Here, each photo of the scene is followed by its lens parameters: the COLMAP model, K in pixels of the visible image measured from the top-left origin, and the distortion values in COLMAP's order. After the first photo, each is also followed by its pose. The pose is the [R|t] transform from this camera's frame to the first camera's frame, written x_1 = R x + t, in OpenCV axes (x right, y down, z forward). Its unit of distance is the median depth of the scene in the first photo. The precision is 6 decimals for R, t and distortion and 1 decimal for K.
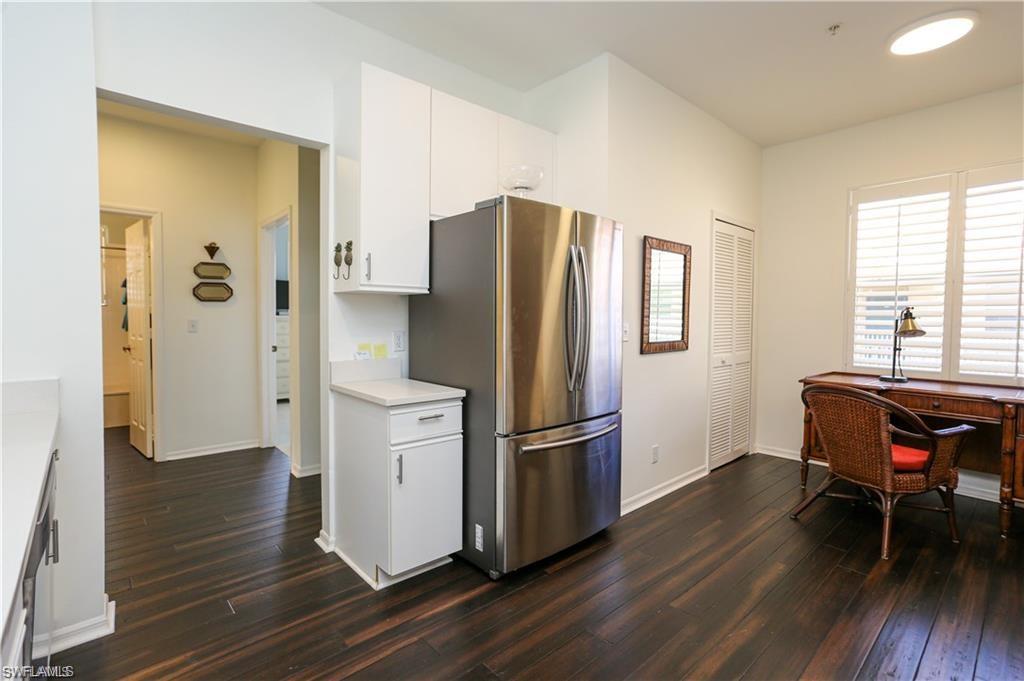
lens RADIAL K [[481.8, 0, 513.5], [0, 481.8, 333.8], [0, 0, 1]] dist [-0.038086, 0.026490]
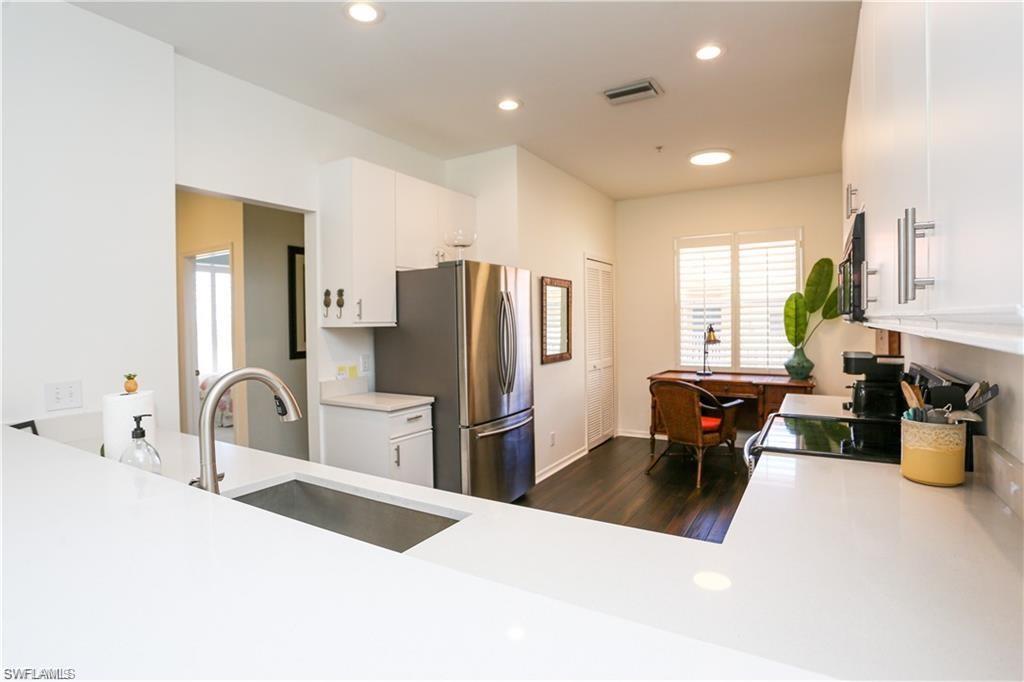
lens RADIAL K [[501.7, 0, 515.2], [0, 501.7, 329.5], [0, 0, 1]] dist [-0.073279, 0.000270]
pose [[0.957762, -0.023584, 0.286594, -0.217442], [0.030138, 0.999375, -0.018479, -0.033302], [-0.285979, 0.026336, 0.957874, -0.341670]]
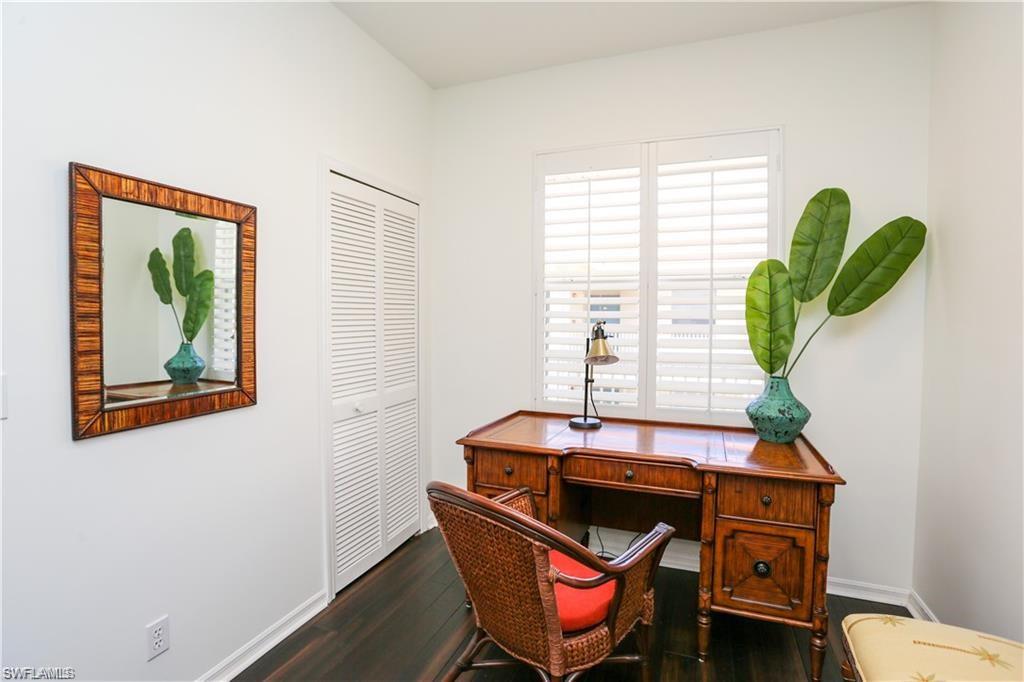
lens RADIAL K [[501.7, 0, 515.2], [0, 501.7, 329.5], [0, 0, 1]] dist [-0.073279, 0.000270]
pose [[0.888229, -0.014719, 0.459165, 0.451190], [0.018029, 0.999833, -0.002826, -0.051997], [-0.459047, 0.010788, 0.888347, 0.475925]]
